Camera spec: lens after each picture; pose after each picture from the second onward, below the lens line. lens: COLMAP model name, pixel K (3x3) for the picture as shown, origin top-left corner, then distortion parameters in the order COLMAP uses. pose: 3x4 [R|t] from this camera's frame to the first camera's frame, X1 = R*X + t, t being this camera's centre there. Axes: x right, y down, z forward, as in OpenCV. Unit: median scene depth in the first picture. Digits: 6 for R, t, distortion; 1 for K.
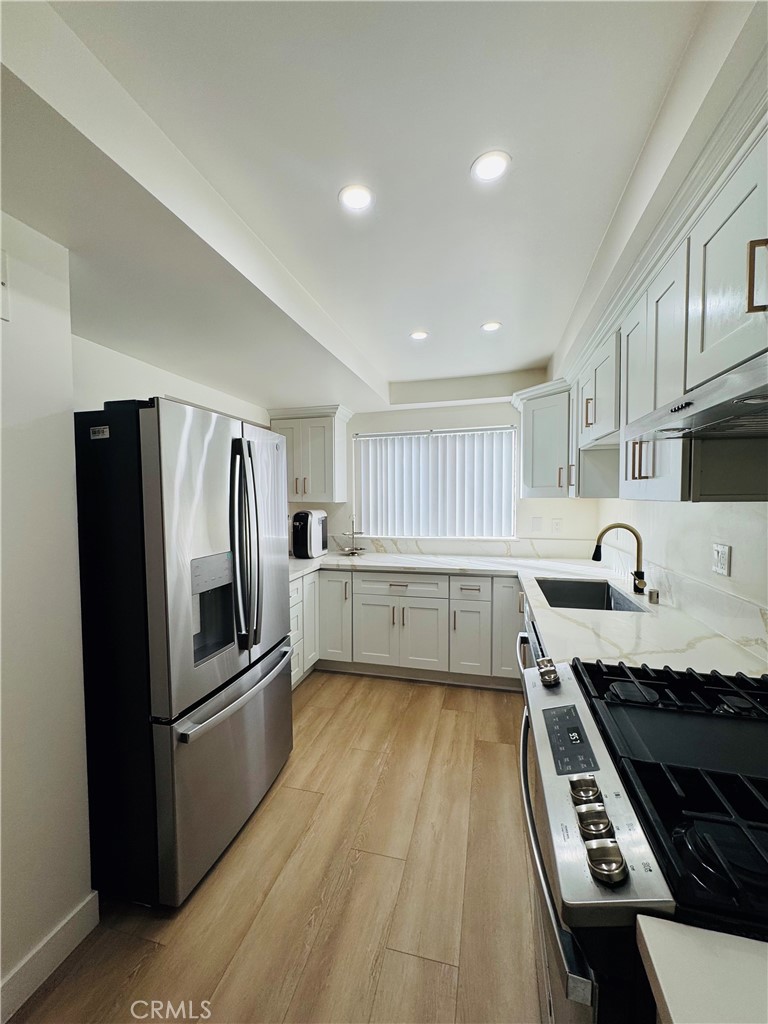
lens RADIAL K [[405.2, 0, 386.4], [0, 405.2, 511.3], [0, 0, 1]] dist [-0.009461, -0.000234]
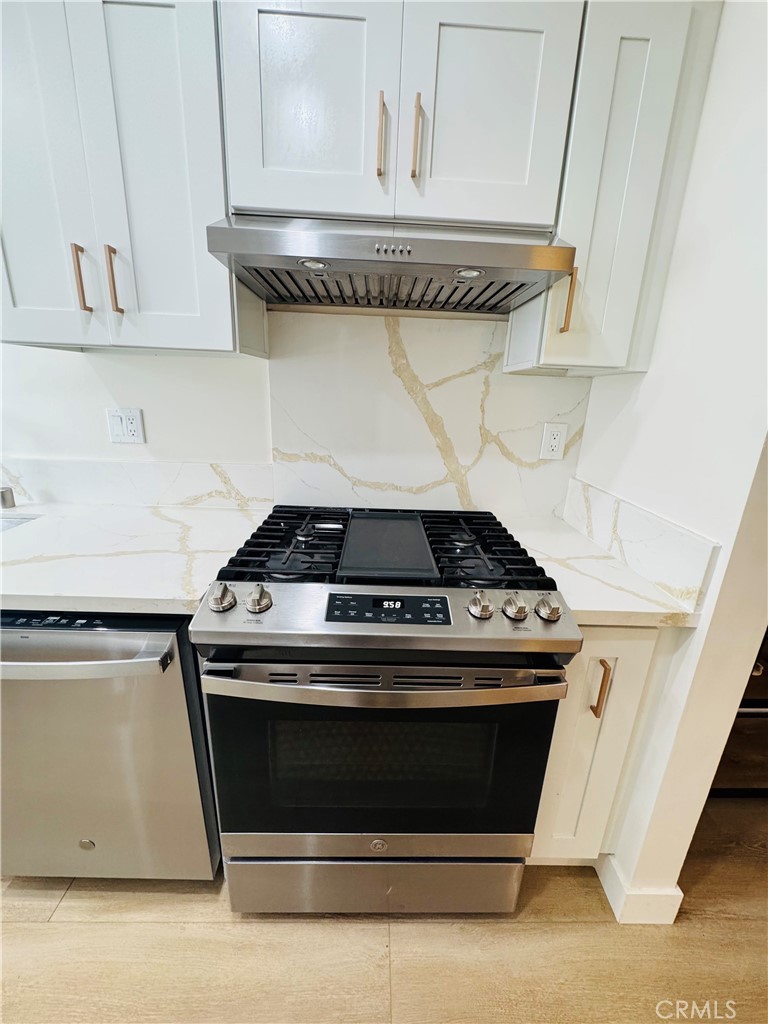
lens RADIAL K [[405.2, 0, 385.3], [0, 405.2, 514.9], [0, 0, 1]] dist [-0.009461, -0.000234]
pose [[-0.269386, -0.283826, 0.920258, -0.112016], [-0.002183, 0.955761, 0.294136, 0.024945], [-0.963030, 0.077227, -0.258089, 0.398582]]
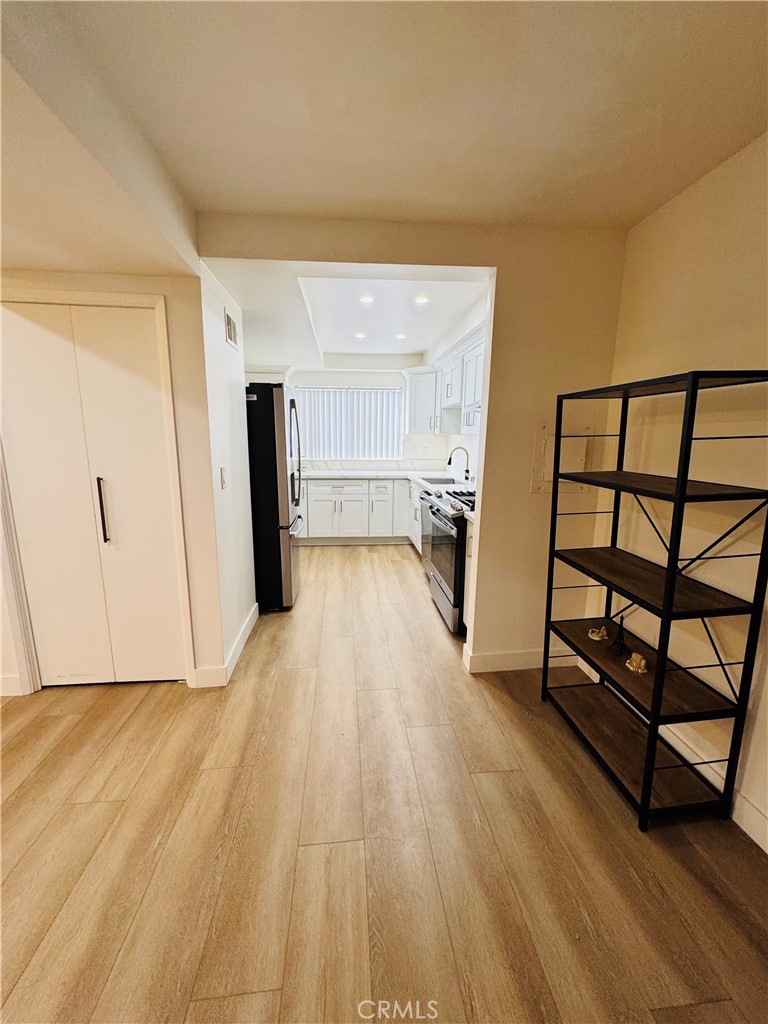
lens RADIAL K [[405.2, 0, 387.3], [0, 405.2, 509.2], [0, 0, 1]] dist [-0.009461, -0.000234]
pose [[0.937034, -0.044169, 0.346434, -0.399443], [-0.006832, 0.989462, 0.144632, 0.038572], [-0.349172, -0.137892, 0.926858, -0.663518]]
